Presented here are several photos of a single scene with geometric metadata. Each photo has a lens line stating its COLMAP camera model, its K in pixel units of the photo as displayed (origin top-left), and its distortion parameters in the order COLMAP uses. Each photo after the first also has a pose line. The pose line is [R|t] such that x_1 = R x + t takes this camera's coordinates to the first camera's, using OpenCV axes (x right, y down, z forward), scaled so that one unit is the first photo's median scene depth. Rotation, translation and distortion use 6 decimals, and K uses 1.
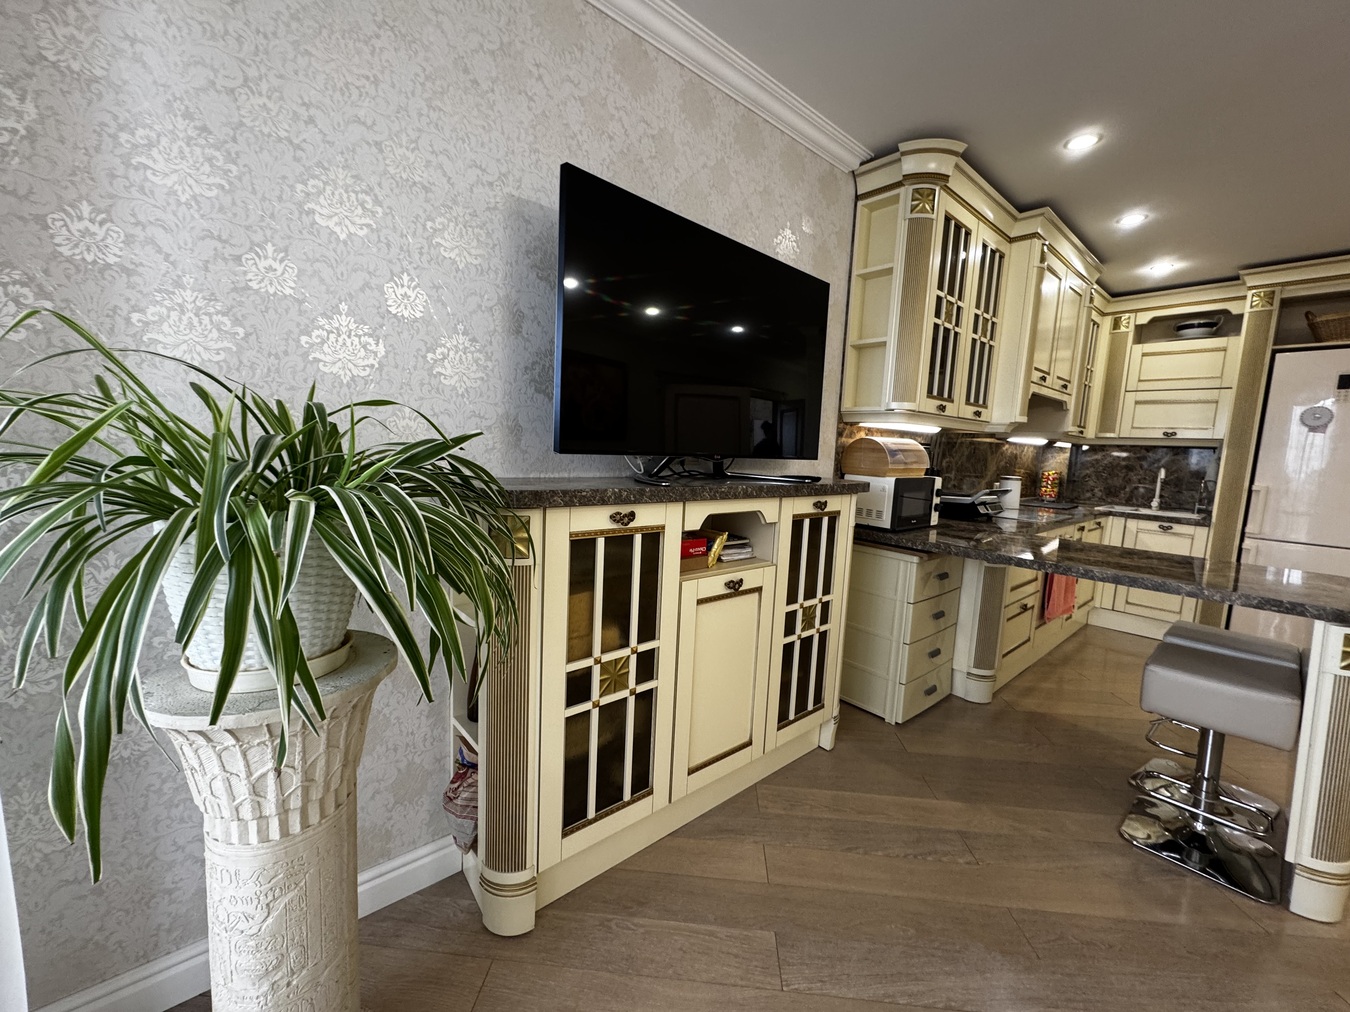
lens RADIAL K [[536.1, 0, 676.3], [0, 536.1, 502.7], [0, 0, 1]] dist [-0.002468, 0.000717]
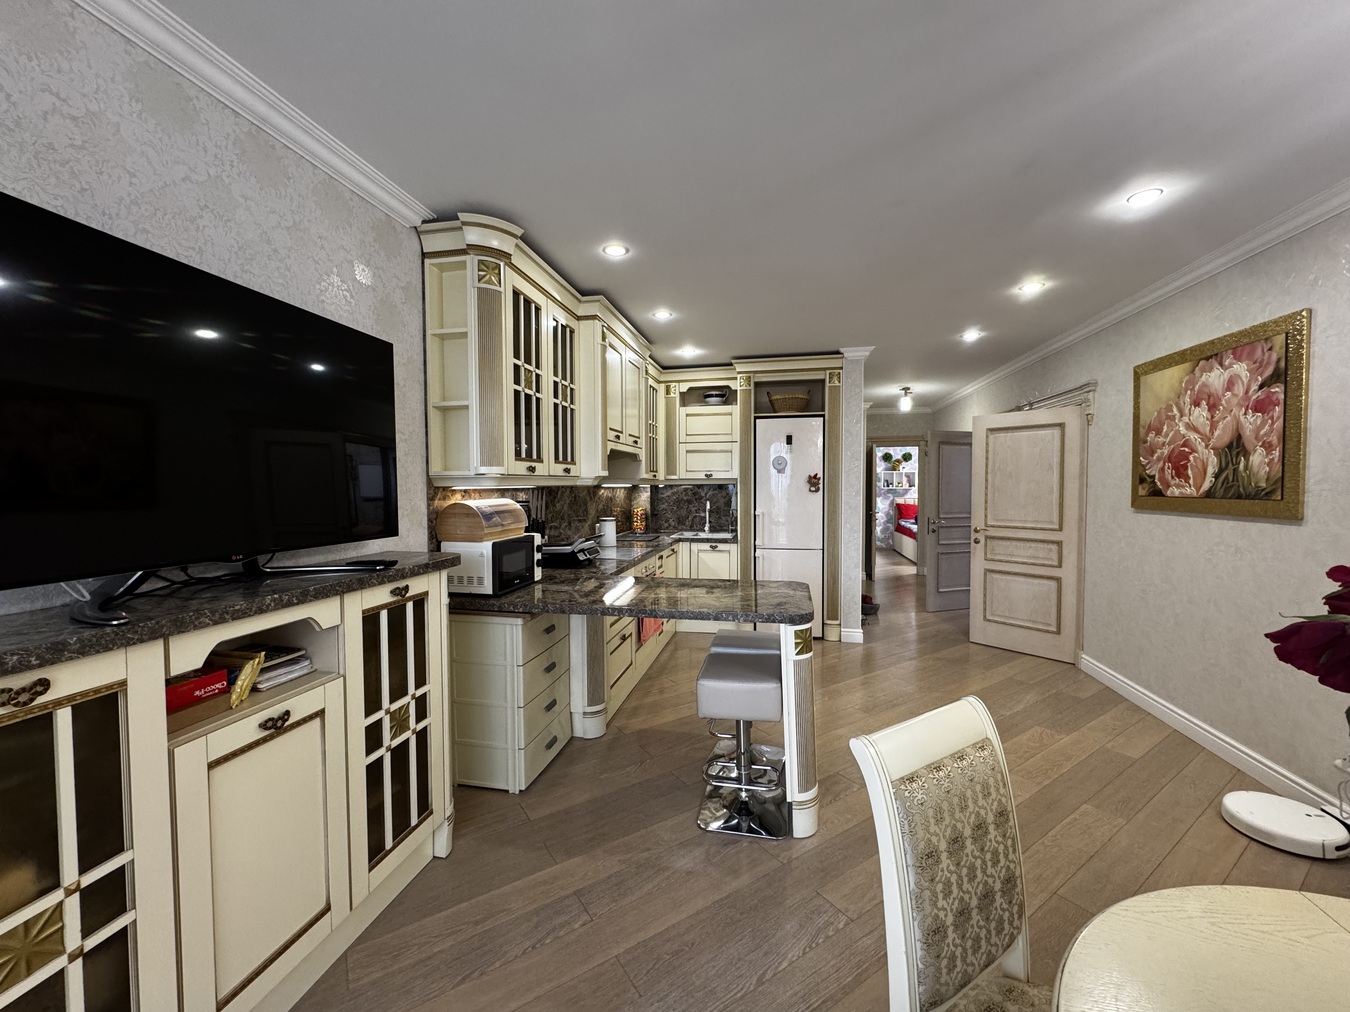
lens RADIAL K [[536.1, 0, 673.9], [0, 536.1, 504.9], [0, 0, 1]] dist [-0.002468, 0.000717]
pose [[0.792760, -0.071461, 0.605330, 0.090122], [0.110539, 0.993492, -0.027480, -0.055264], [-0.599427, 0.088698, 0.795500, 0.010490]]
